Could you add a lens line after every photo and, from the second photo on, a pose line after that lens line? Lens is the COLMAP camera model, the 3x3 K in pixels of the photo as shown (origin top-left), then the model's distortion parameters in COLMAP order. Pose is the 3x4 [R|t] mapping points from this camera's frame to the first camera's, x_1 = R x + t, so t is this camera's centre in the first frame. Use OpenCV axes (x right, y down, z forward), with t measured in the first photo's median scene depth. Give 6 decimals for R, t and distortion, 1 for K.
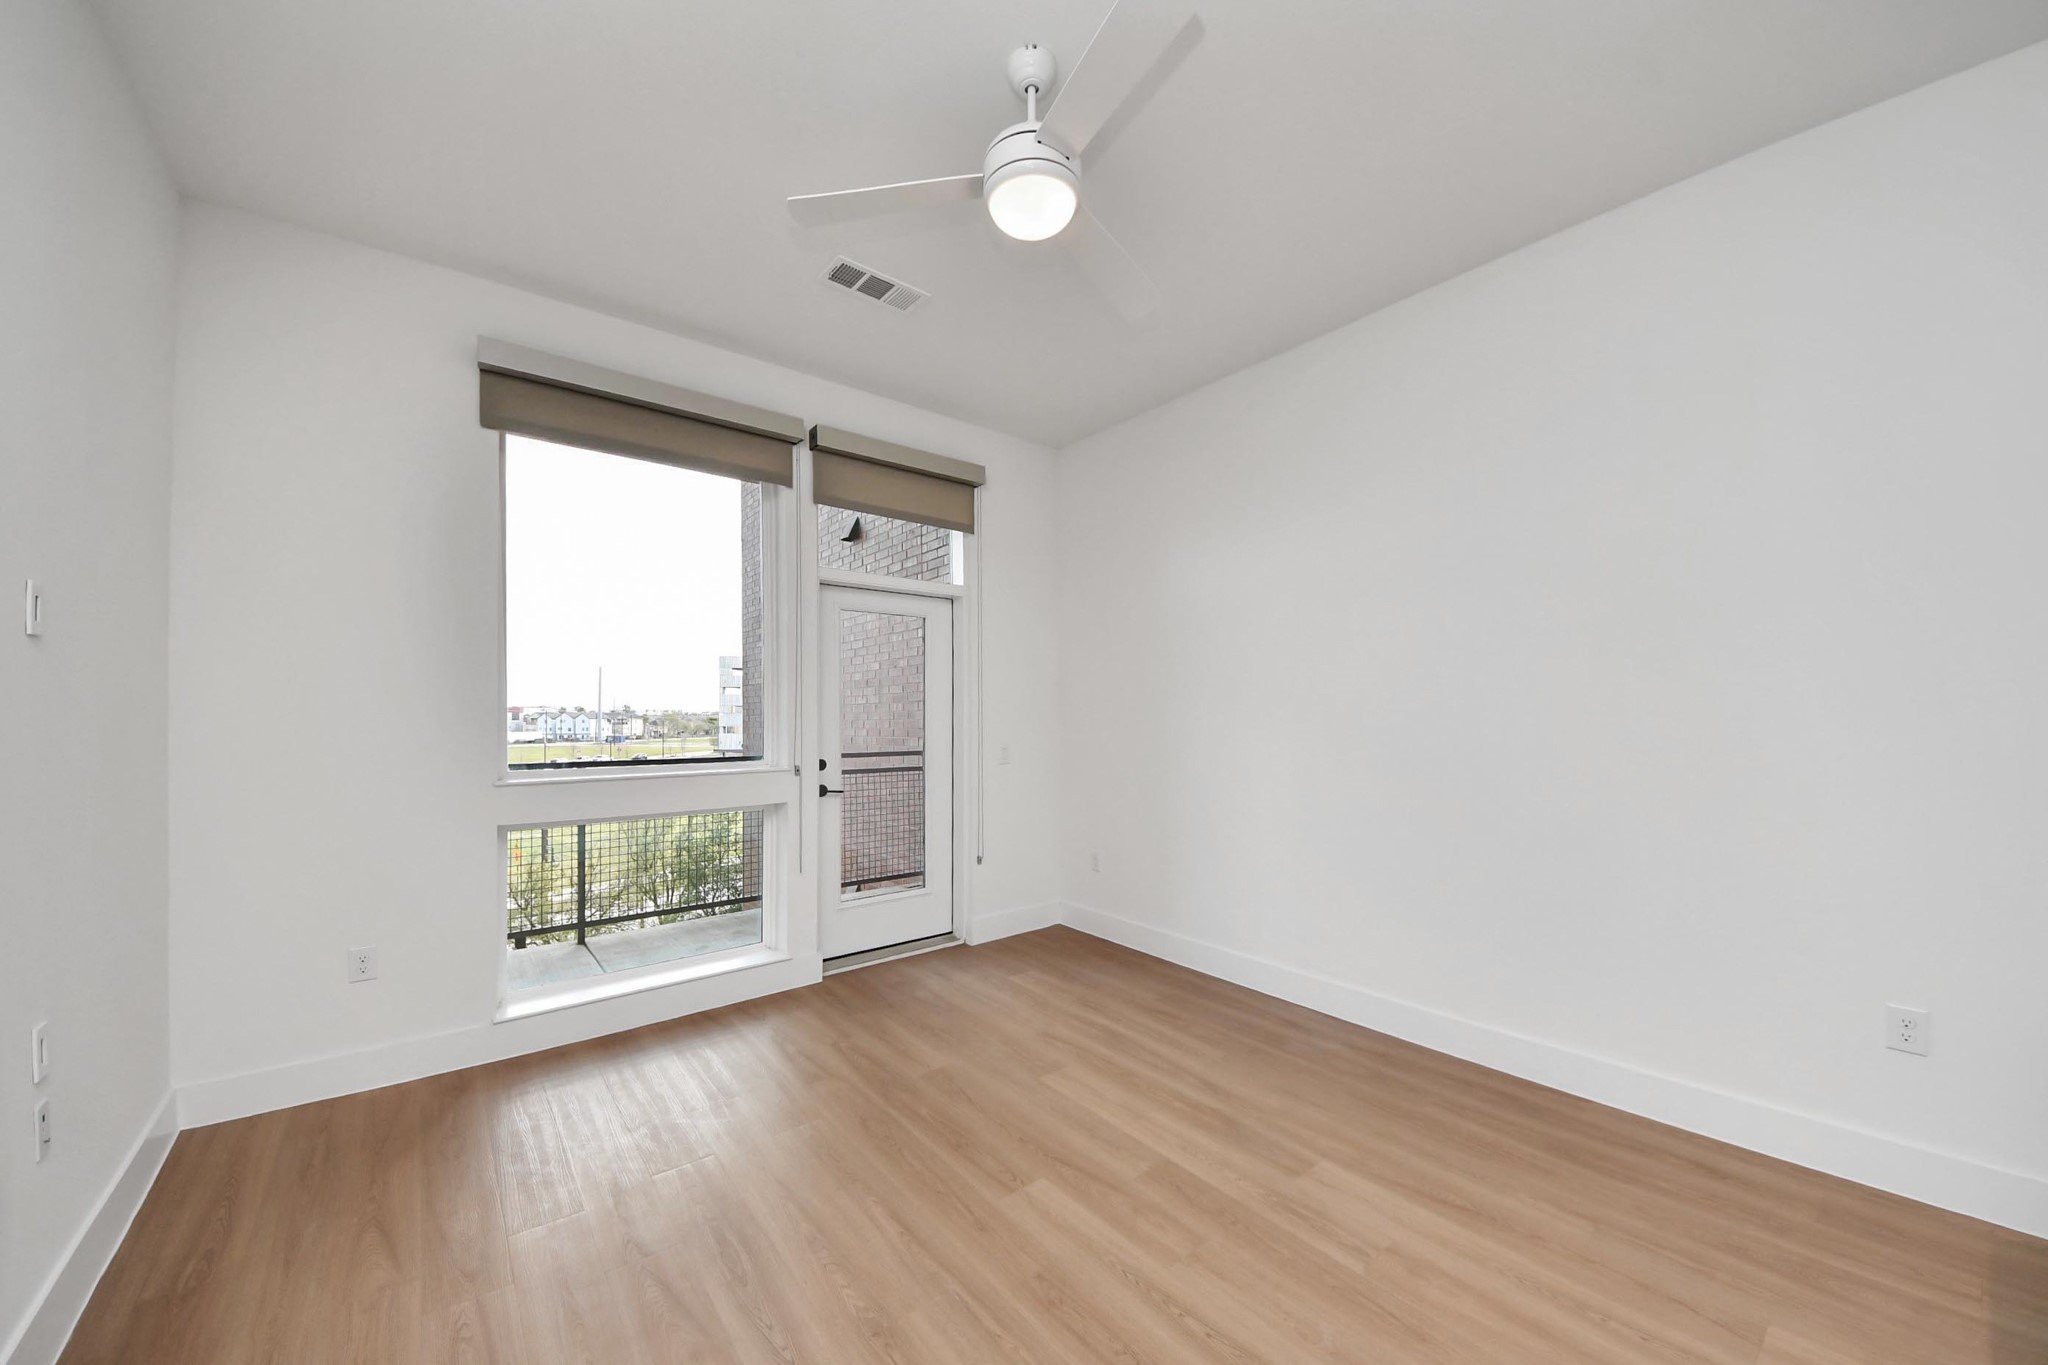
lens RADIAL K [[737.1, 0, 1033.2], [0, 737.1, 720.5], [0, 0, 1]] dist [-0.000301, -0.014274]
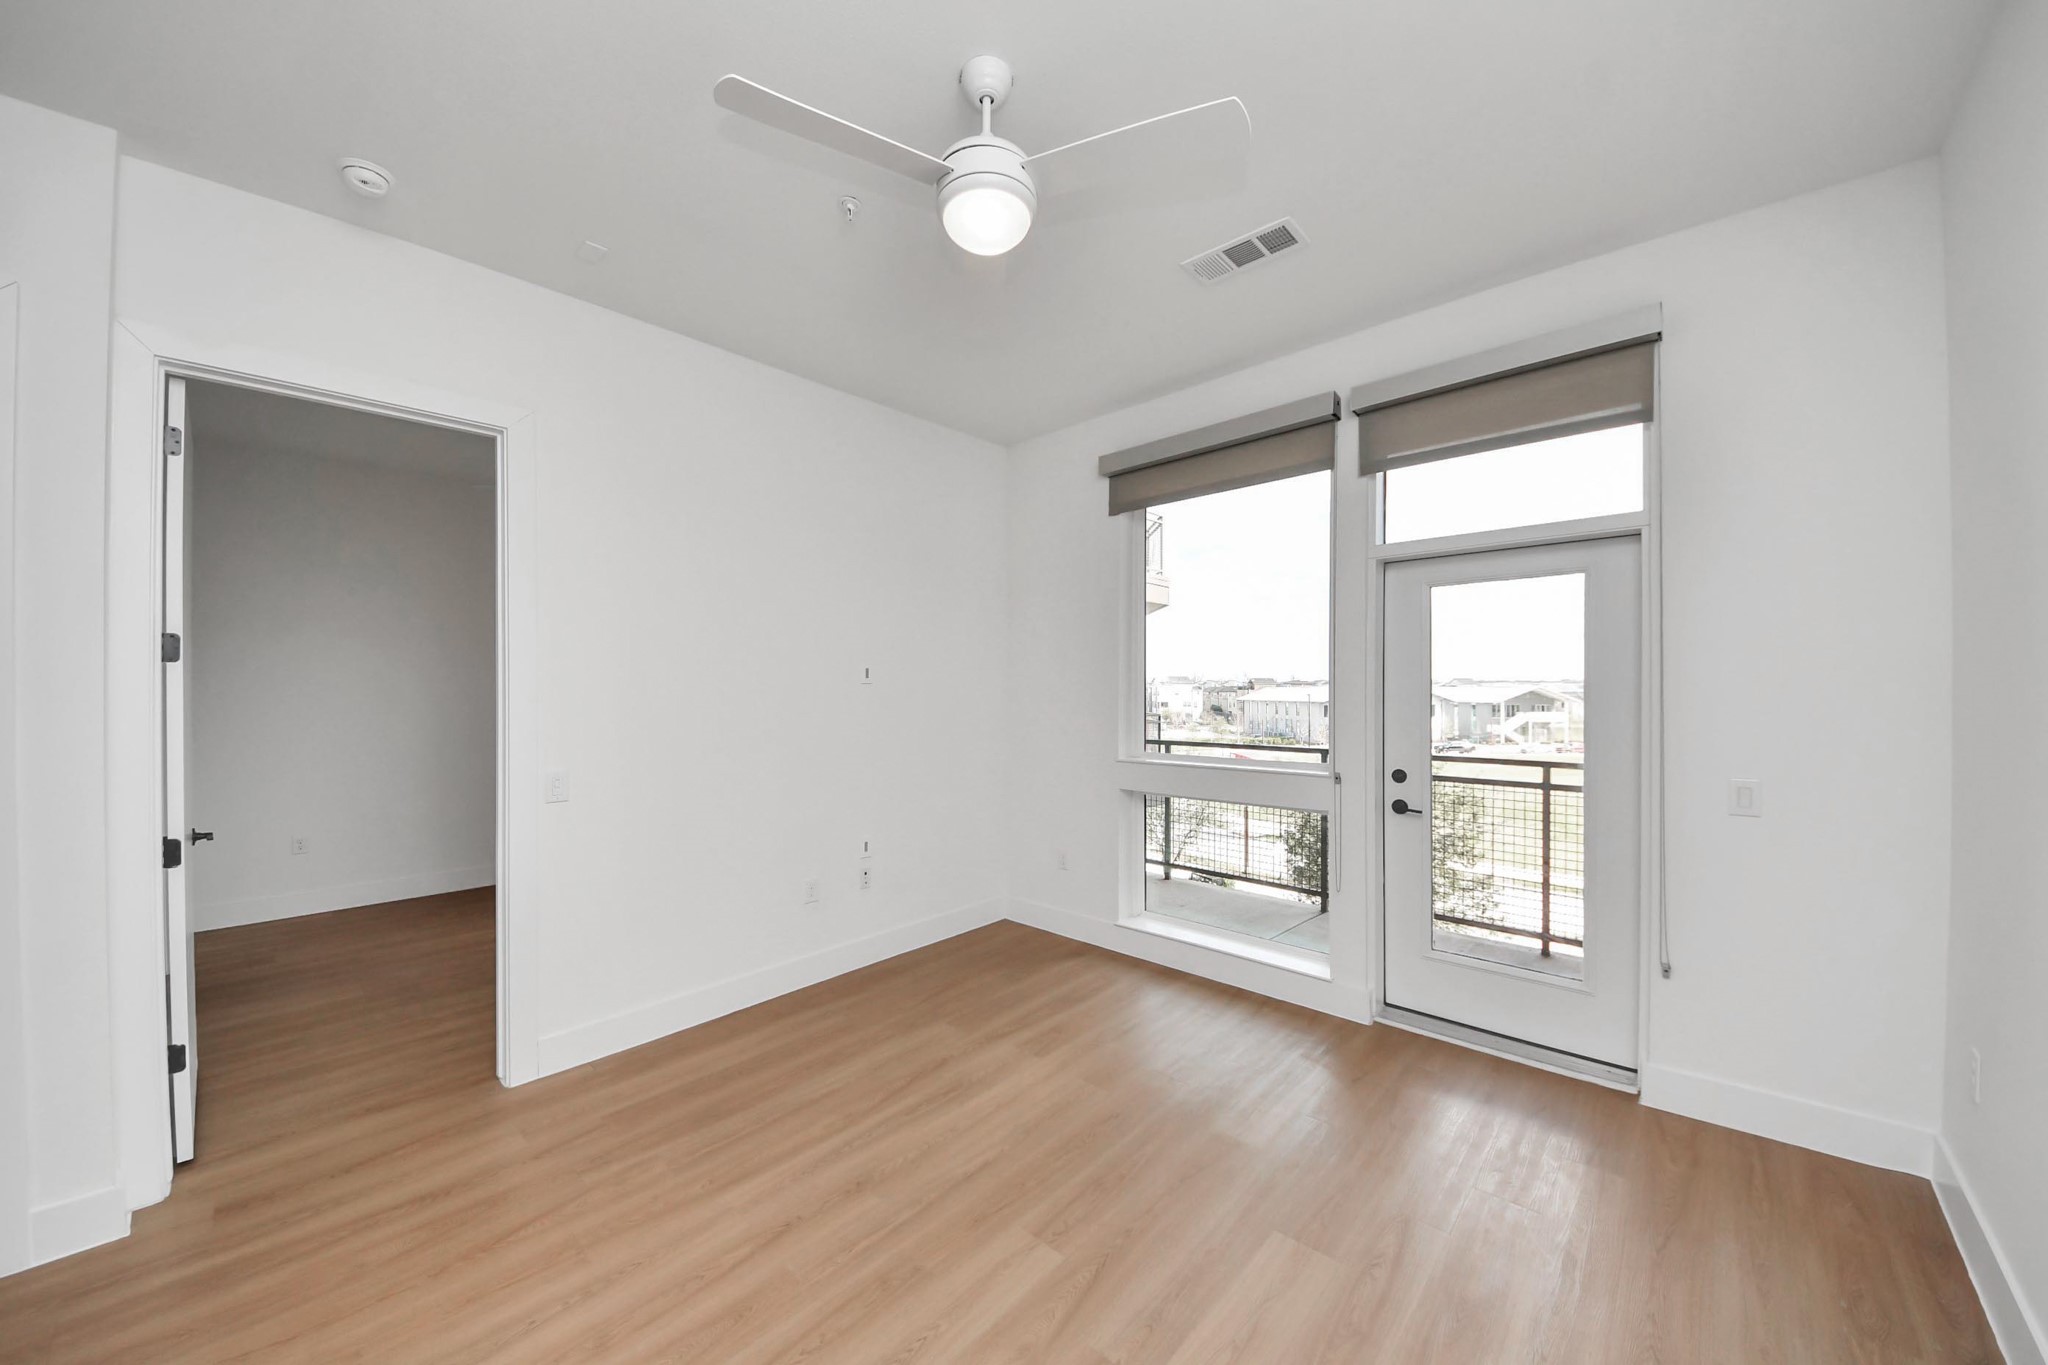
lens RADIAL K [[724.7, 0, 1017.6], [0, 724.7, 687.2], [0, 0, 1]] dist [0.000289, -0.000040]
pose [[0.131362, -0.006913, -0.991310, 0.760533], [-0.008596, 0.999930, -0.008112, -0.047401], [0.991297, 0.009587, 0.131293, 0.720180]]
